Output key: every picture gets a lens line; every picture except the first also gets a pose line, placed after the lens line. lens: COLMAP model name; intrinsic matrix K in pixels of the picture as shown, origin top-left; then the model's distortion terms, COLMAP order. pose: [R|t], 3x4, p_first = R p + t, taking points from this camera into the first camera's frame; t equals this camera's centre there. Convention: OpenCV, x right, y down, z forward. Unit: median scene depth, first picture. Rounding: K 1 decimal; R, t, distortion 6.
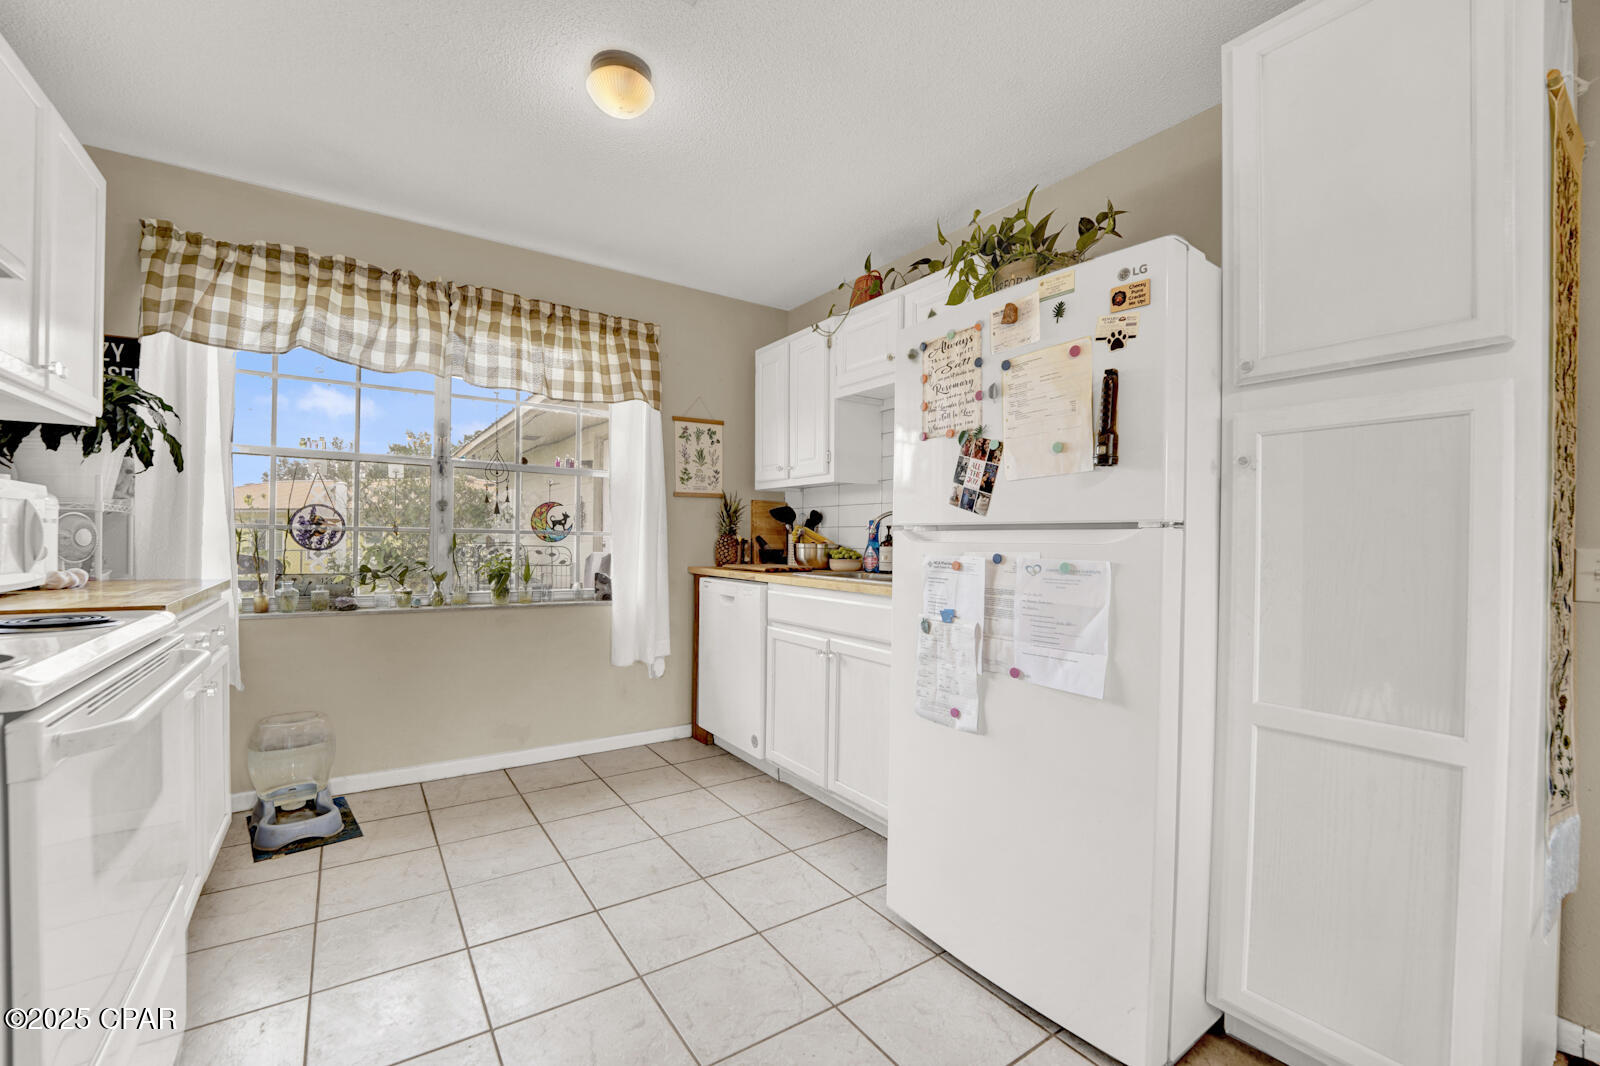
lens RADIAL K [[664.2, 0, 800.7], [0, 664.2, 538.8], [0, 0, 1]] dist [-0.030913, 0.003823]
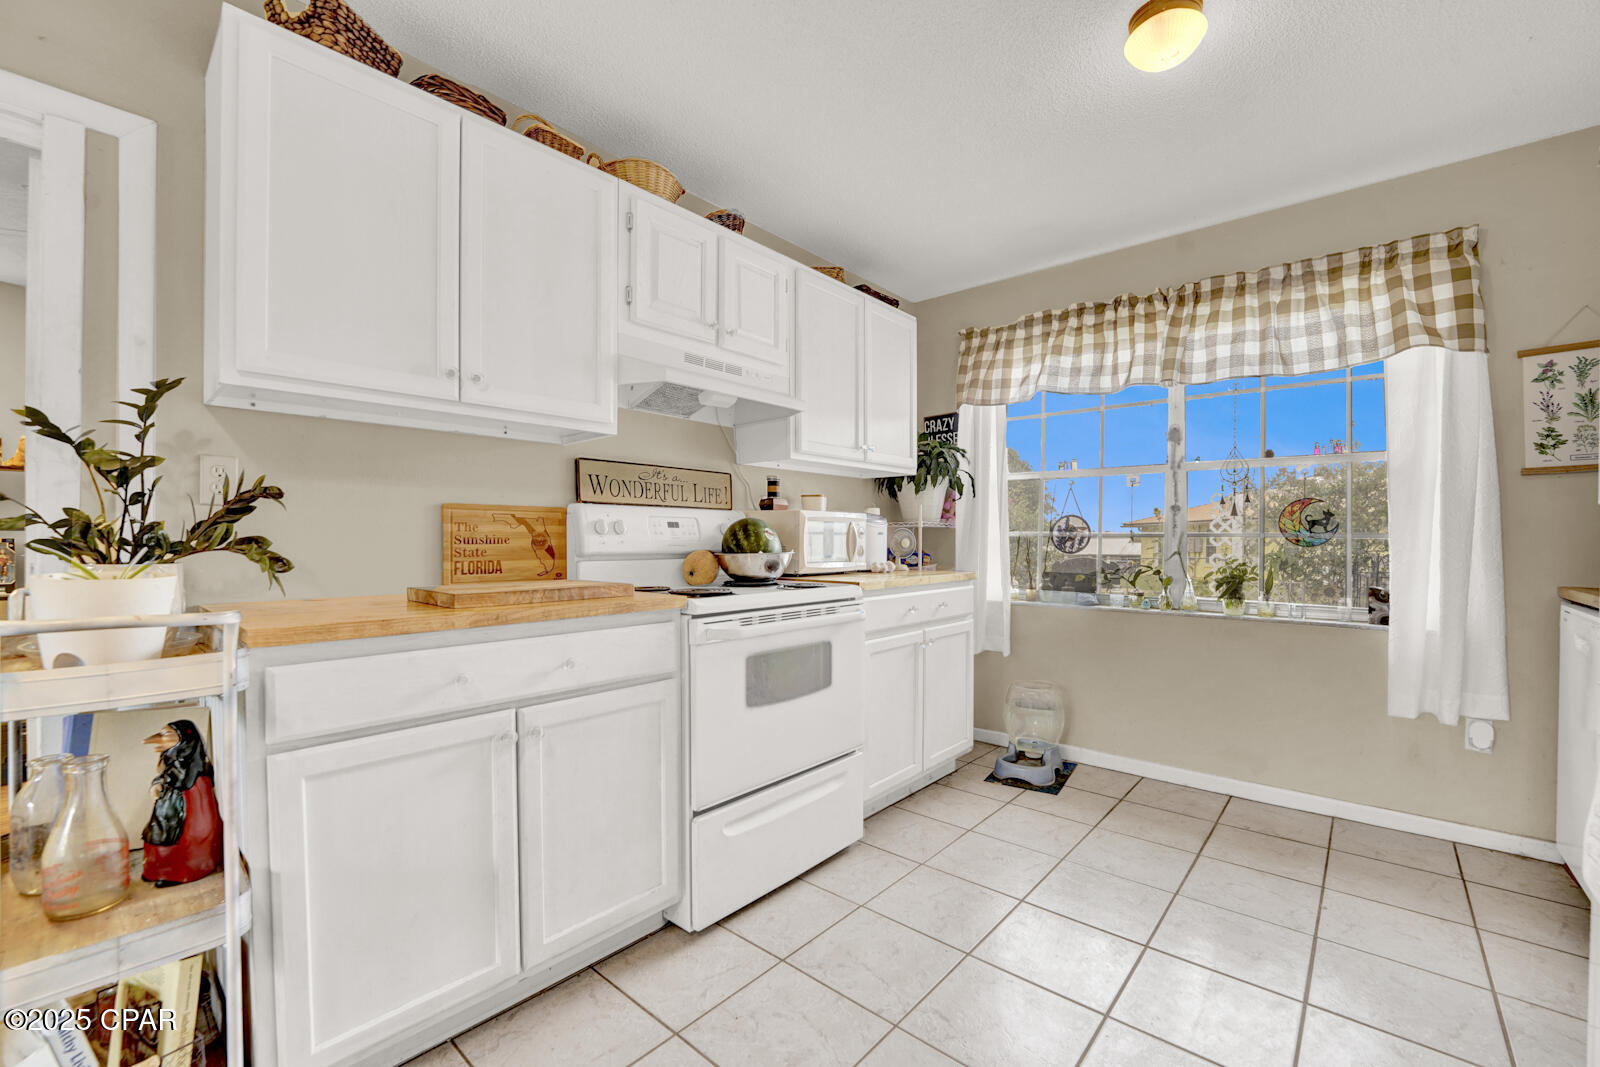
lens RADIAL K [[664.2, 0, 783.6], [0, 664.2, 538.9], [0, 0, 1]] dist [-0.030913, 0.003823]
pose [[0.224946, -0.013650, -0.974276, 0.313316], [0.000073, 0.999902, -0.013992, 0.007530], [0.974371, 0.003077, 0.224925, 0.204943]]
